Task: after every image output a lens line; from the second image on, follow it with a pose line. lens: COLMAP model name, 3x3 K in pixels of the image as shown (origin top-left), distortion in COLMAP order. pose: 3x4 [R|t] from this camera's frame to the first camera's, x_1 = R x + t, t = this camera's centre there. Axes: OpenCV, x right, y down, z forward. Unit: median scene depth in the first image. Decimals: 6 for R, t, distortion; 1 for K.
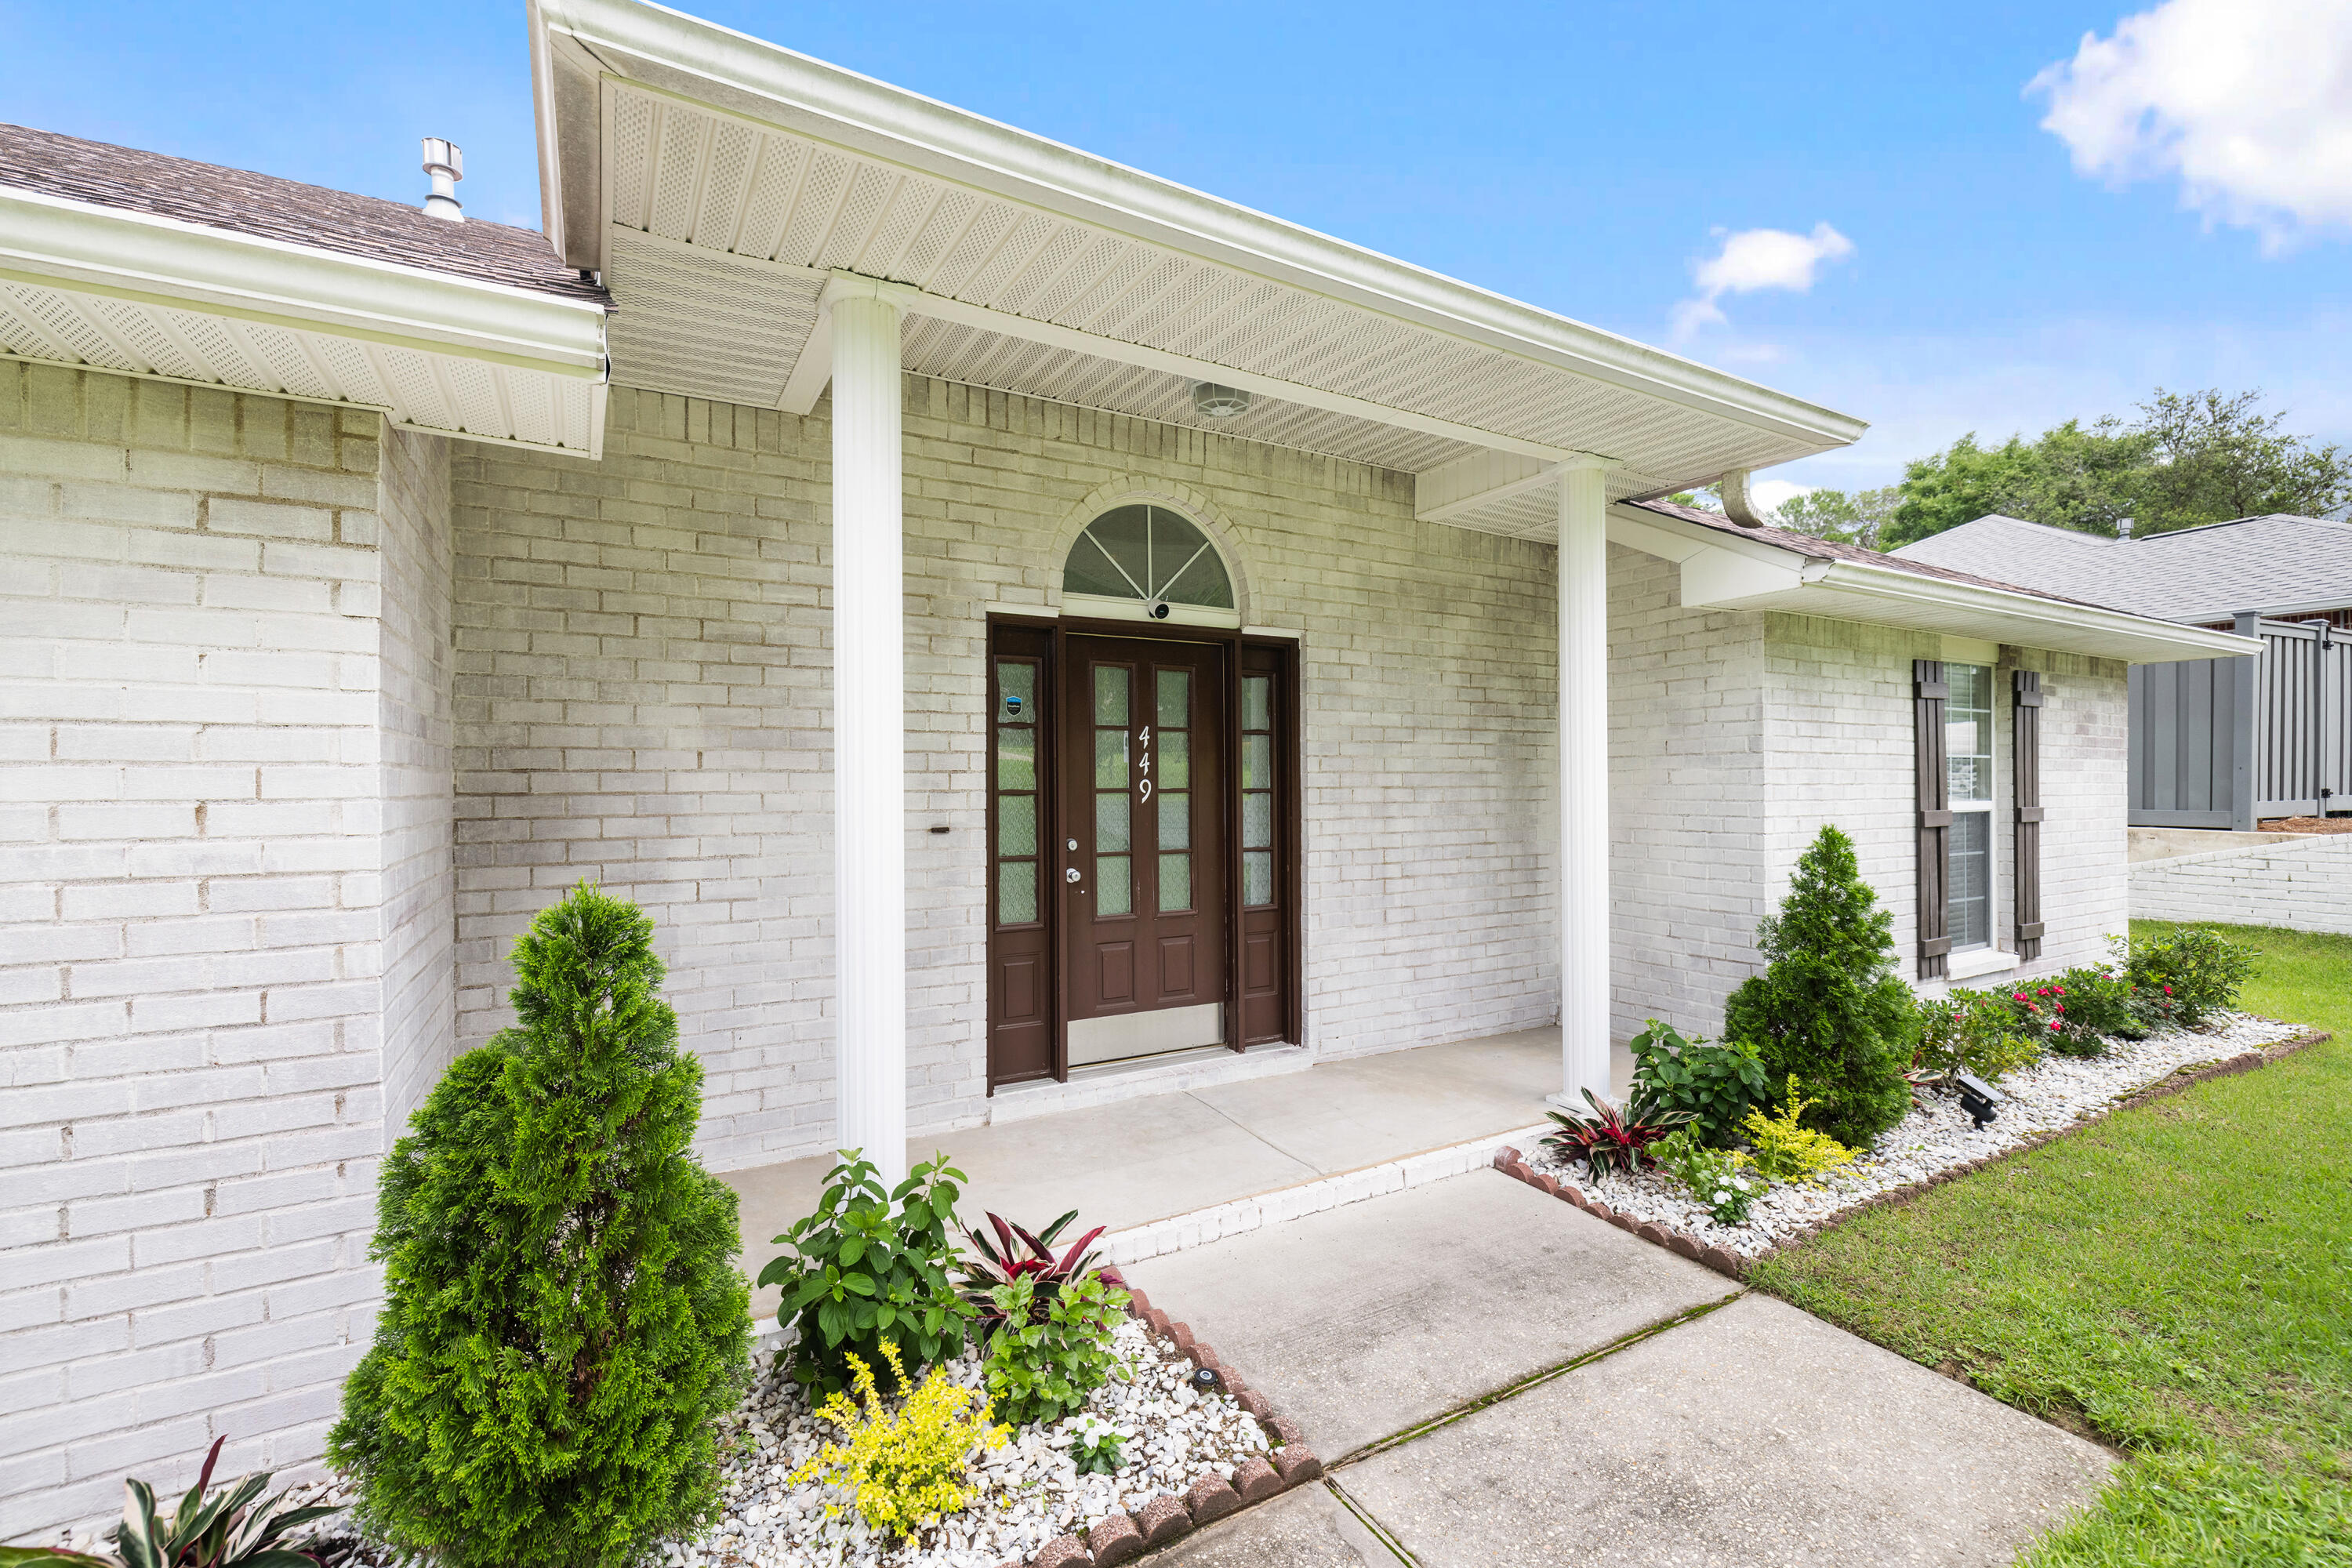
lens RADIAL K [[995.1, 0, 1148.7], [0, 995.1, 777.5], [0, 0, 1]] dist [0.000780, 0.000693]
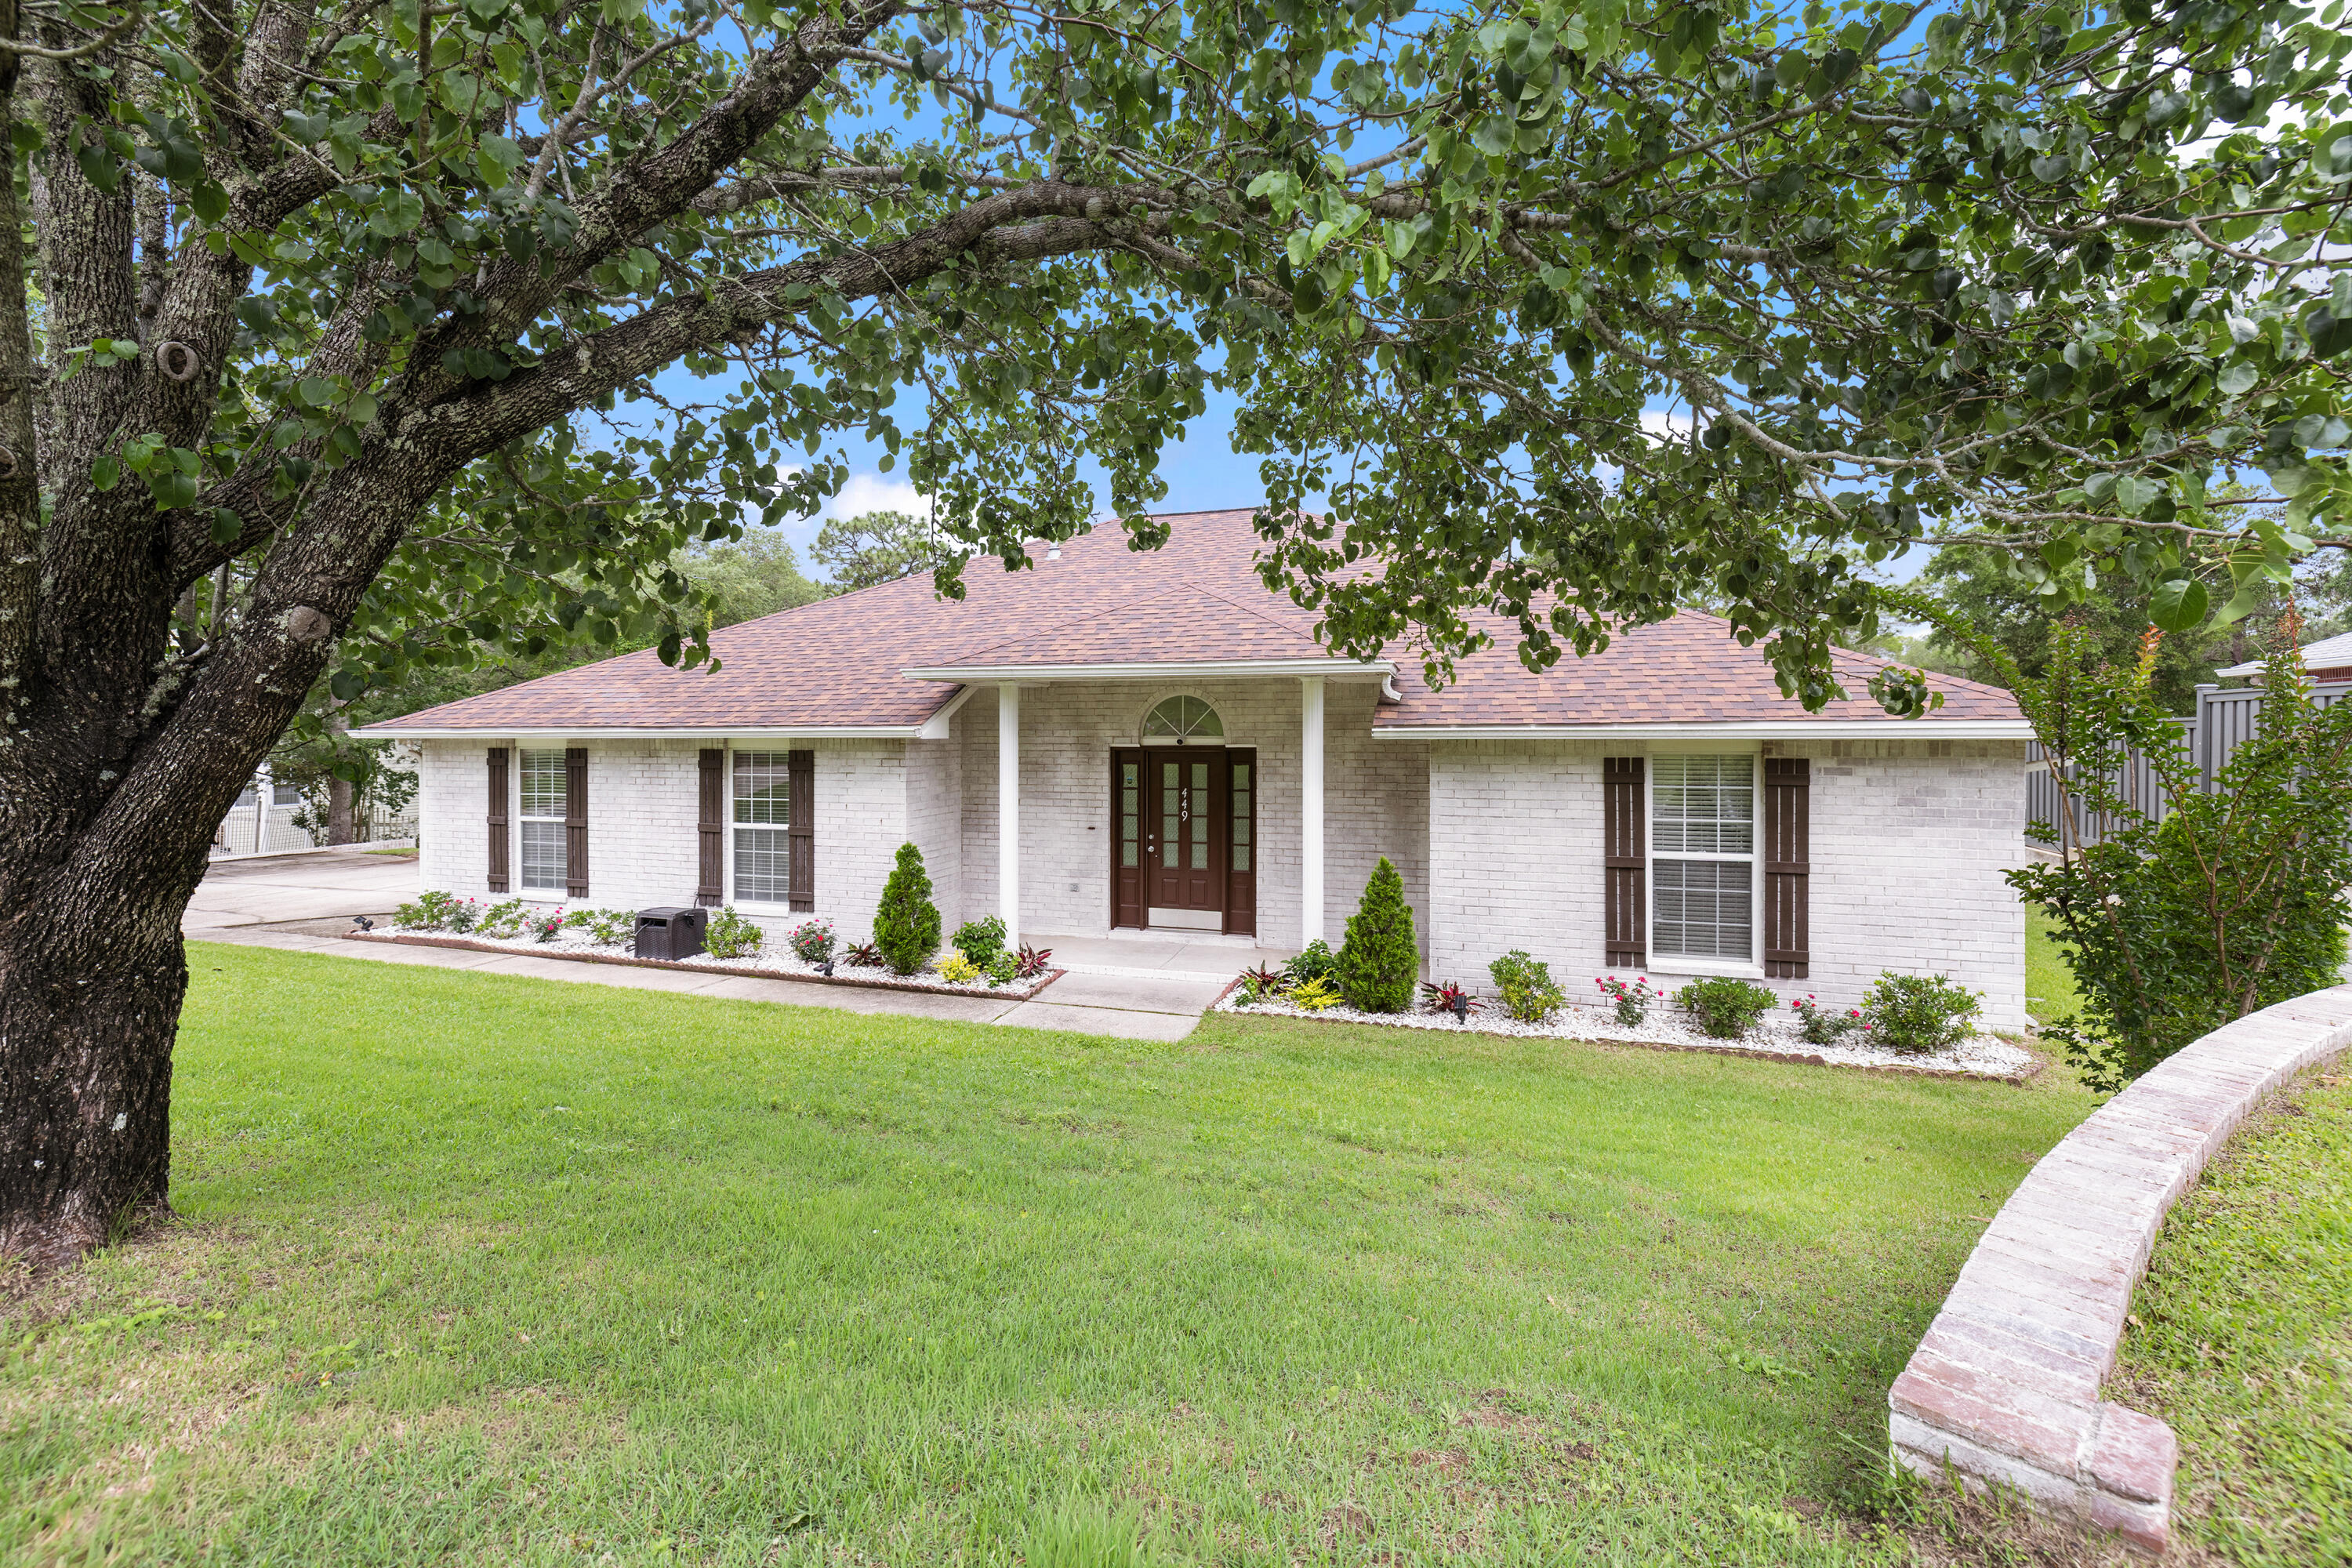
lens RADIAL K [[995.1, 0, 1159.1], [0, 995.1, 728.9], [0, 0, 1]] dist [0.000780, 0.000693]
pose [[0.694996, 0.001606, -0.719012, 1.646514], [0.001764, 0.999991, 0.003939, -0.201072], [0.719011, -0.004006, 0.694987, -0.675650]]
